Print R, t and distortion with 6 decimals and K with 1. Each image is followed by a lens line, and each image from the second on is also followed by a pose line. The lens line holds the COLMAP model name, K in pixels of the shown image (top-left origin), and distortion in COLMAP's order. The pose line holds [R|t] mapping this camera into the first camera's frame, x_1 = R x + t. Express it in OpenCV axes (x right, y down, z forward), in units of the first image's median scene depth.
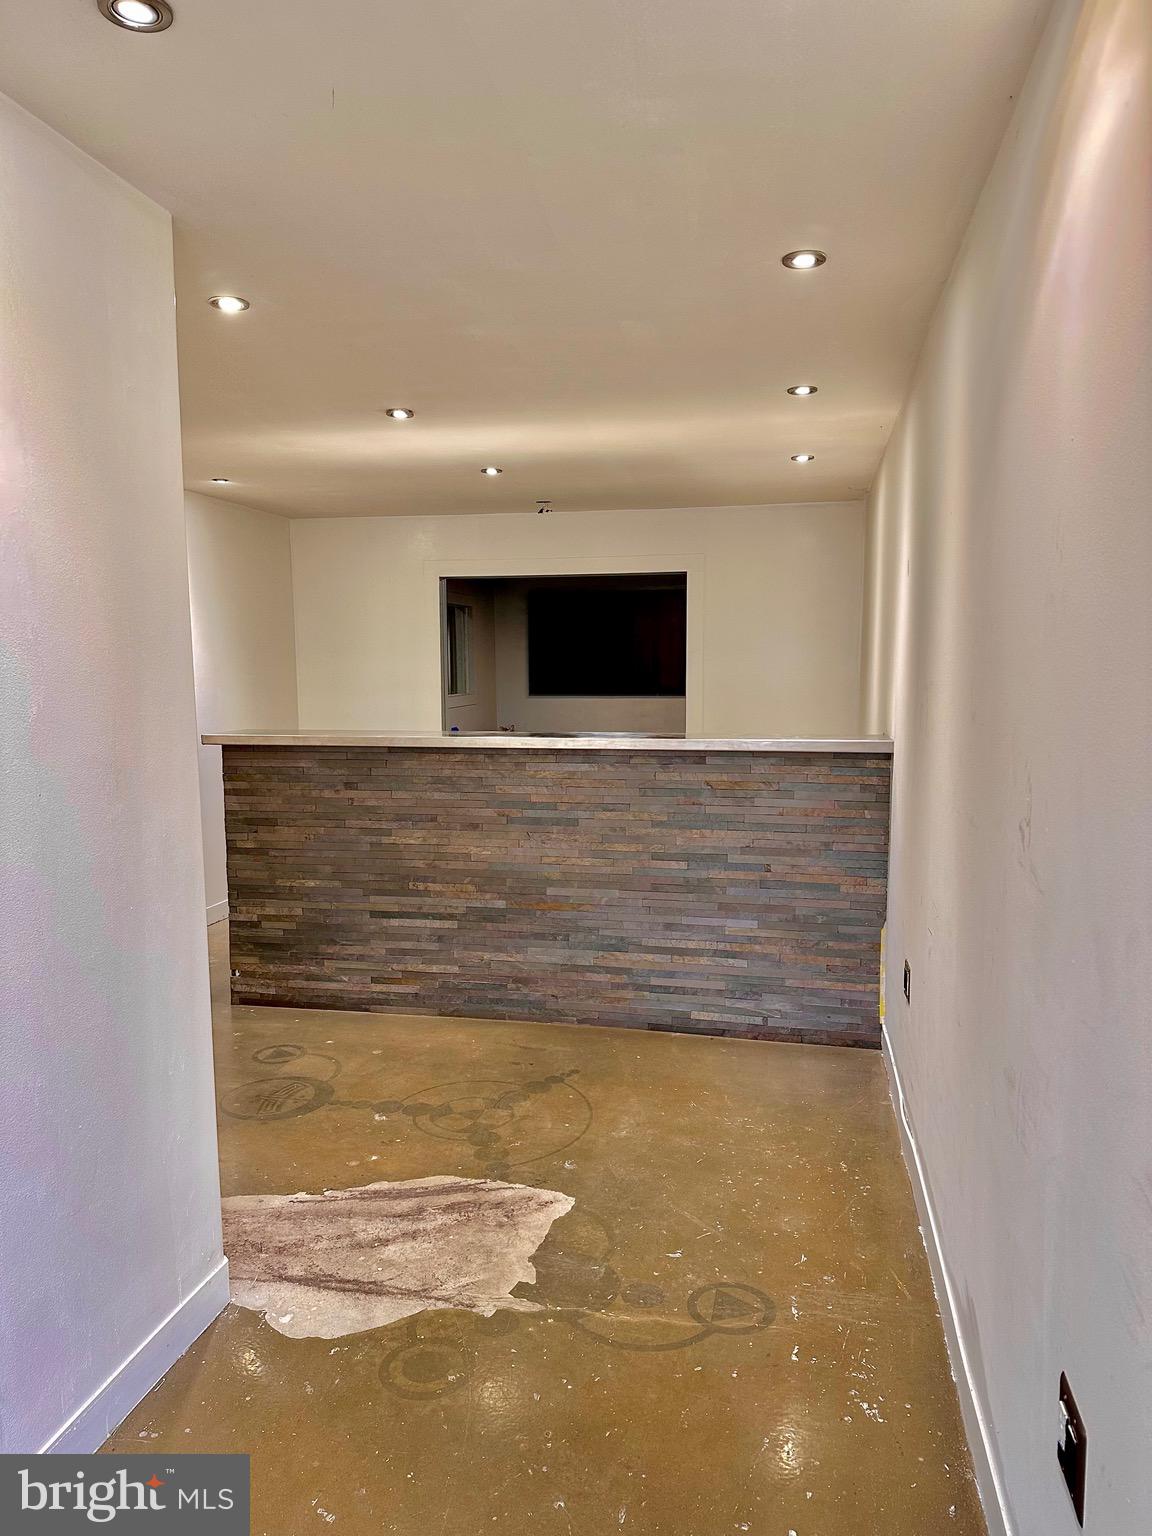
lens RADIAL K [[1059.4, 0, 563.8], [0, 1059.4, 768.7], [0, 0, 1]] dist [0.103780, -0.162543]
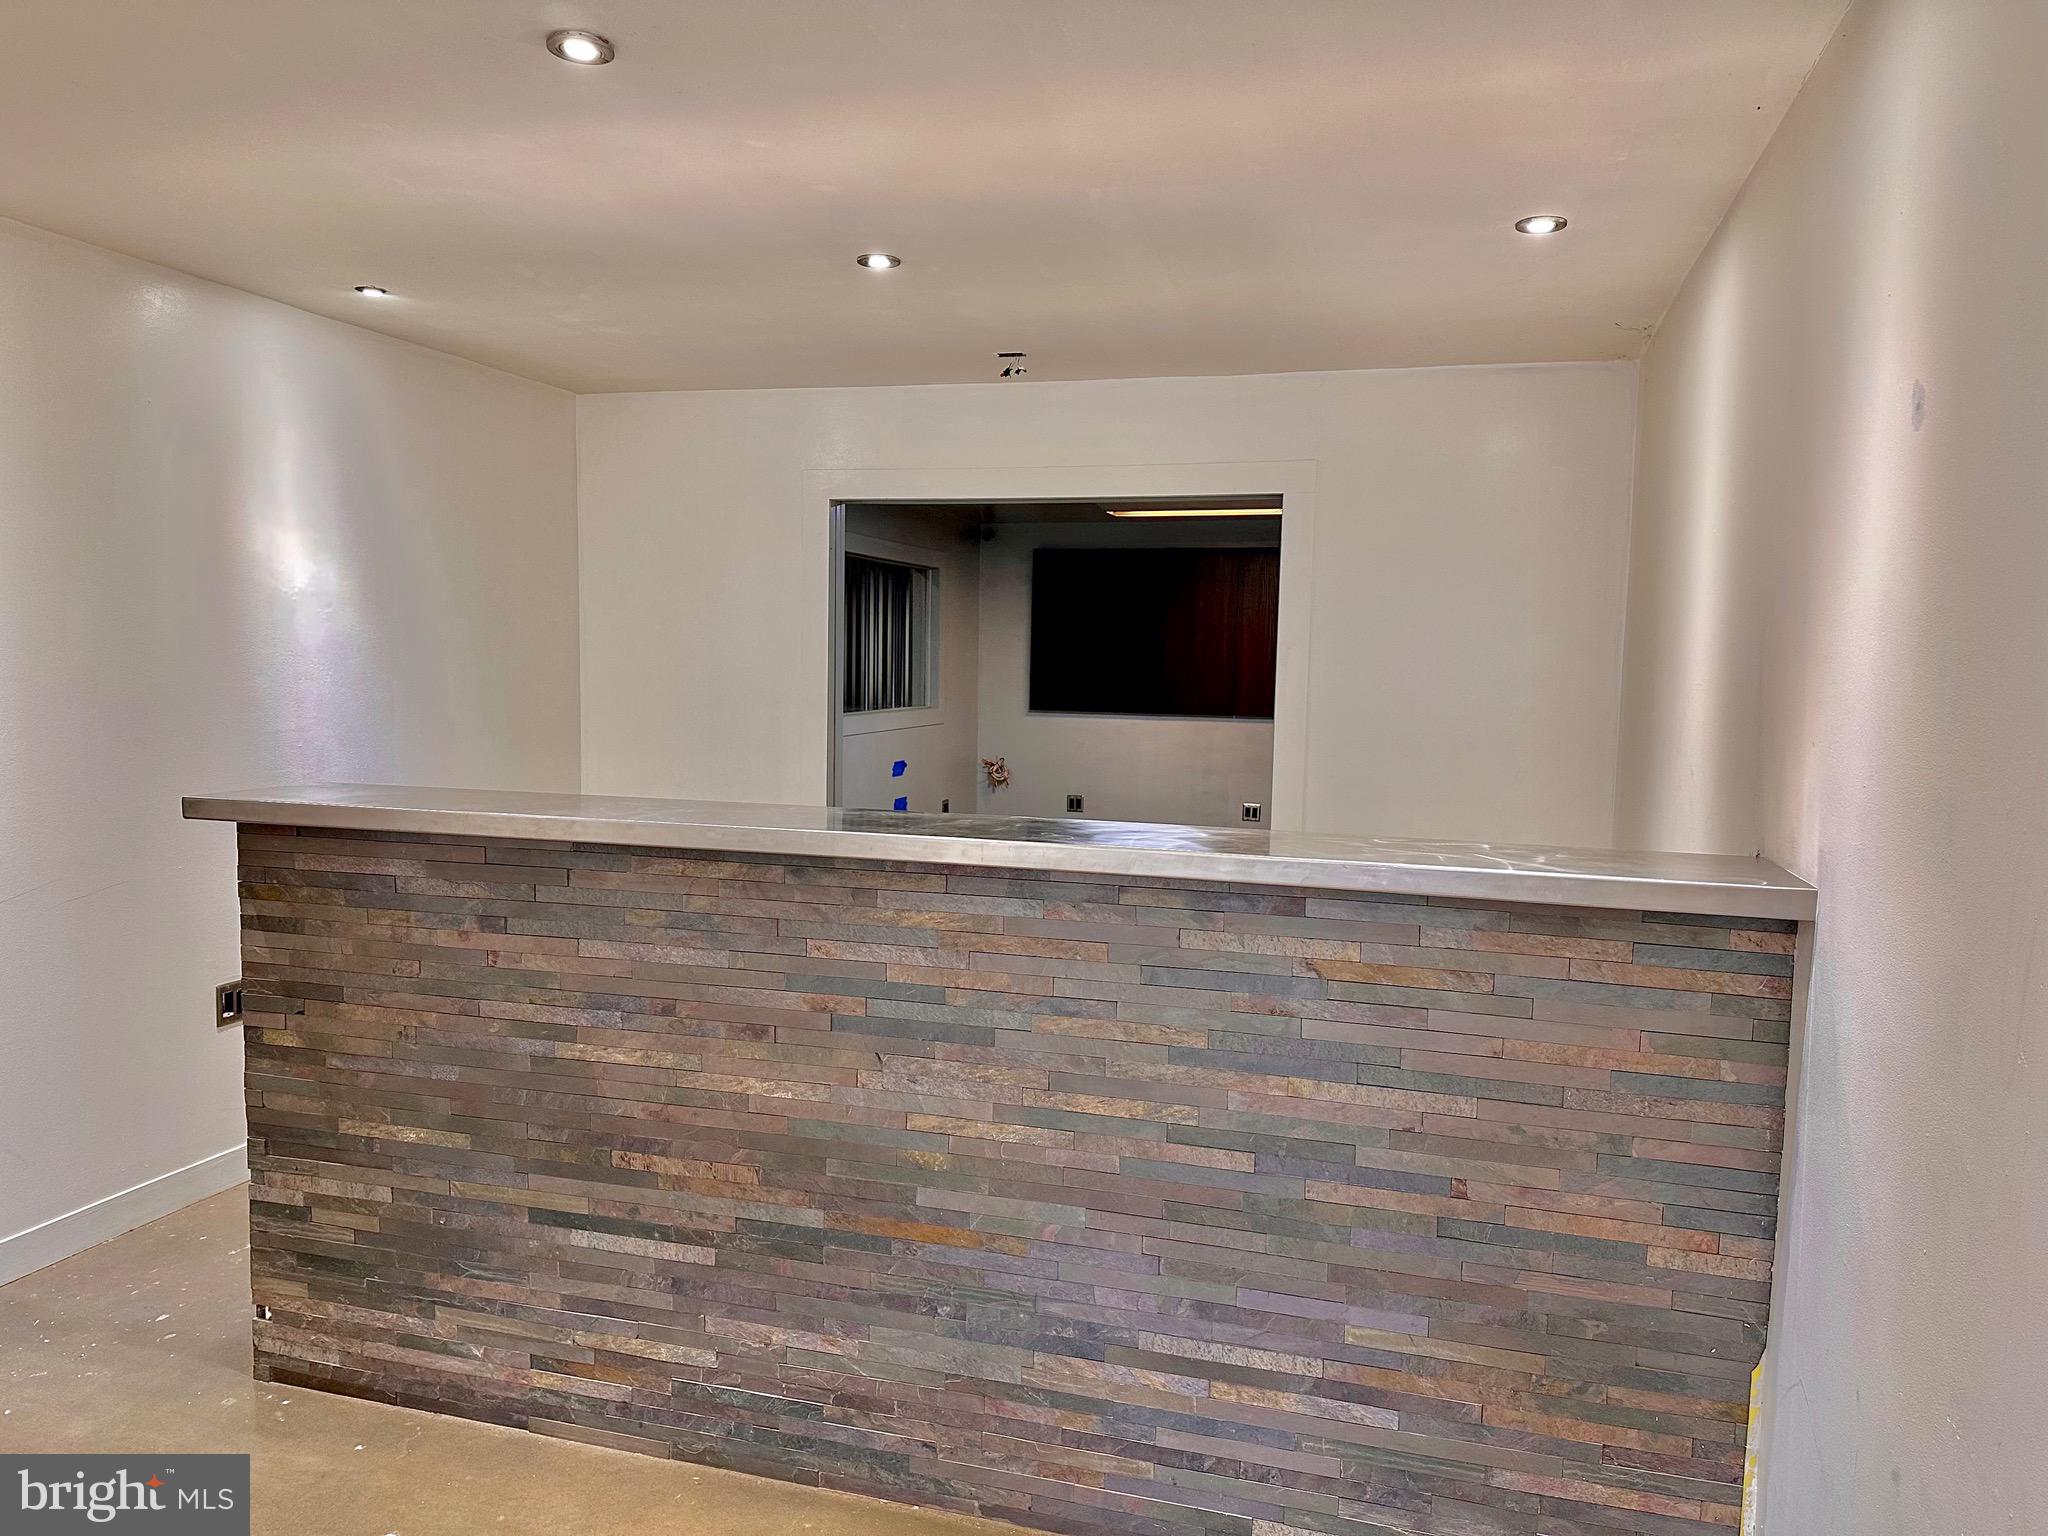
lens RADIAL K [[1412.5, 0, 1024.0], [0, 1412.5, 768.0], [0, 0, 1]] dist [0.103780, -0.162543]
pose [[0.997163, 0.030965, -0.068604, 0.058862], [-0.032658, 0.999186, -0.023695, -0.041963], [0.067814, 0.025868, 0.997363, 0.427218]]
